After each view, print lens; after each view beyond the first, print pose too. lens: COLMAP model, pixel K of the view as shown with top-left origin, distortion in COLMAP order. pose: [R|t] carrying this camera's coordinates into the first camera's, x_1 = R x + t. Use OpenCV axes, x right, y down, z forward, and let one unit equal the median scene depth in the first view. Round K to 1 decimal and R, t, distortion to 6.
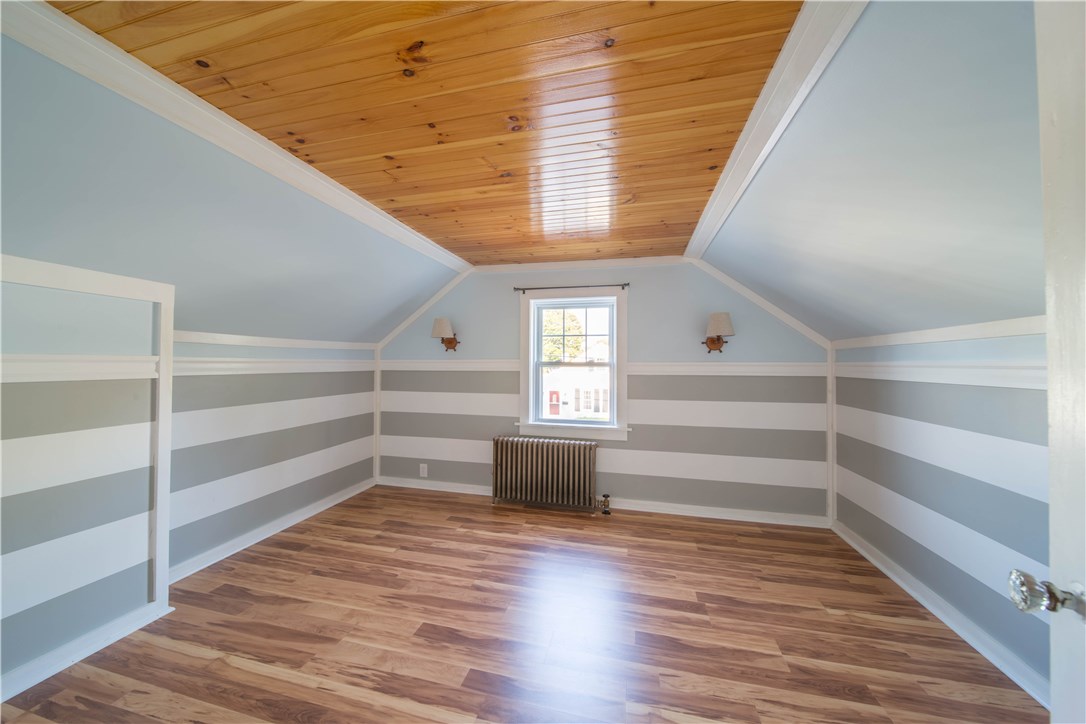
lens RADIAL K [[384.1, 0, 540.8], [0, 384.1, 357.7], [0, 0, 1]] dist [-0.004226, -0.001558]
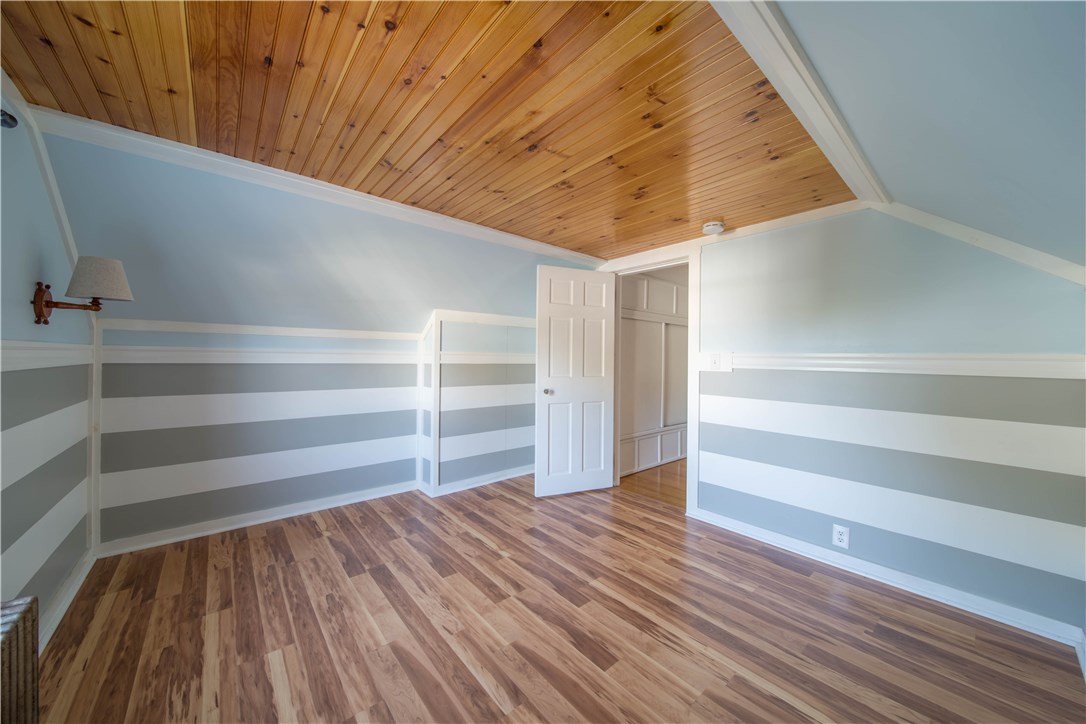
lens RADIAL K [[384.1, 0, 535.9], [0, 384.1, 356.6], [0, 0, 1]] dist [-0.004226, -0.001558]
pose [[-0.805477, -0.012505, 0.592496, -0.555420], [-0.026885, 0.999519, -0.015454, 0.030990], [-0.592018, -0.028377, -0.805425, 1.475638]]
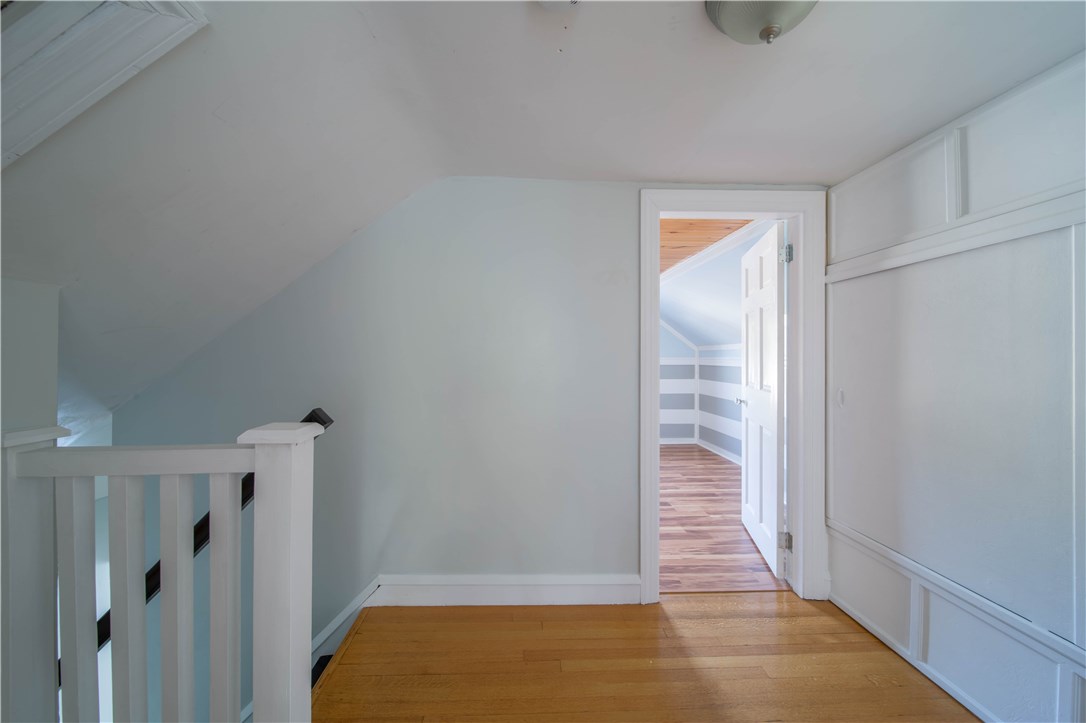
lens RADIAL K [[384.1, 0, 541.5], [0, 384.1, 361.0], [0, 0, 1]] dist [-0.004226, -0.001558]
pose [[0.959604, -0.013949, 0.281009, -0.711806], [0.005987, 0.999556, 0.029172, -0.041669], [-0.281292, -0.026311, 0.959262, -0.843941]]
